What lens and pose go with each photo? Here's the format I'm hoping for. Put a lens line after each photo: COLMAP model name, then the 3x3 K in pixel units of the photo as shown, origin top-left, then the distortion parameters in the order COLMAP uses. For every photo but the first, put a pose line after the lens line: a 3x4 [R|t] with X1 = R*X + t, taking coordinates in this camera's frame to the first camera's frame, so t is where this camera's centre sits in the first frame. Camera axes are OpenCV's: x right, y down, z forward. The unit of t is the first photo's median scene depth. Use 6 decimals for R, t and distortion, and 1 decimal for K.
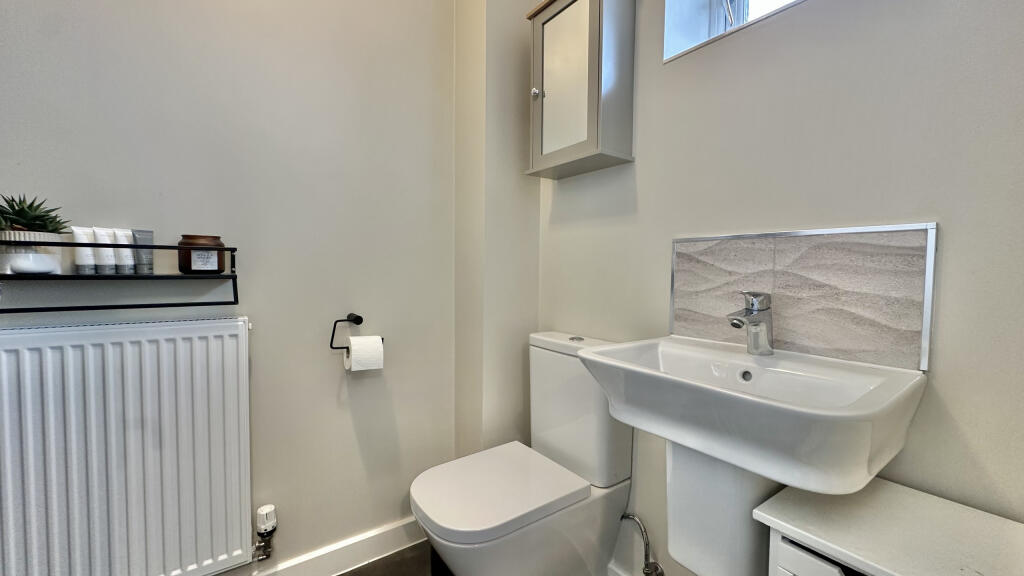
lens RADIAL K [[408.4, 0, 514.7], [0, 408.4, 288.3], [0, 0, 1]] dist [0.001085, -0.000228]
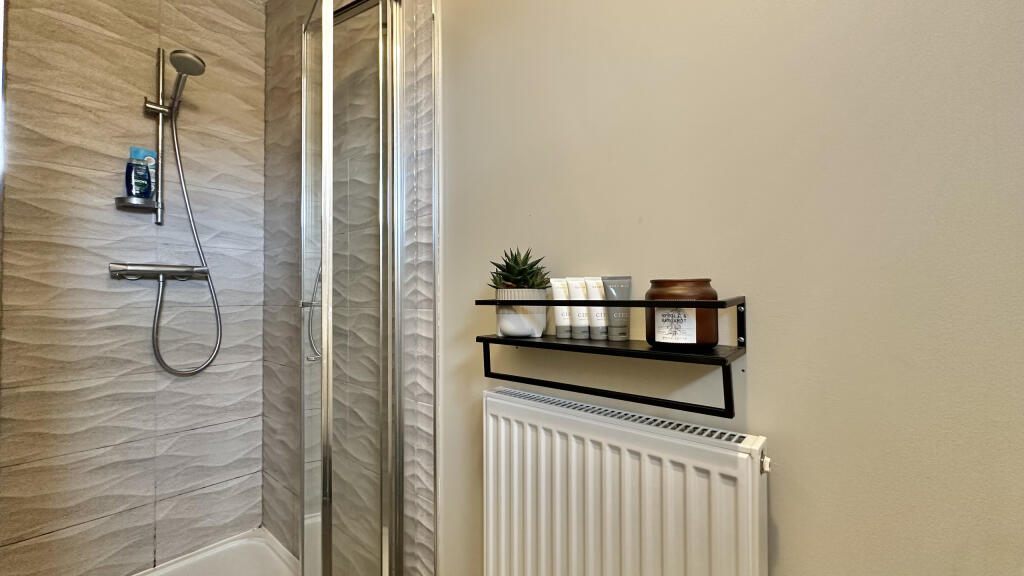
lens RADIAL K [[408.4, 0, 513.8], [0, 408.4, 295.1], [0, 0, 1]] dist [0.001085, -0.000228]
pose [[0.230212, -0.015730, -0.973013, -0.300484], [-0.042832, 0.998737, -0.026280, -0.090392], [0.972197, 0.047726, 0.229247, 0.707746]]
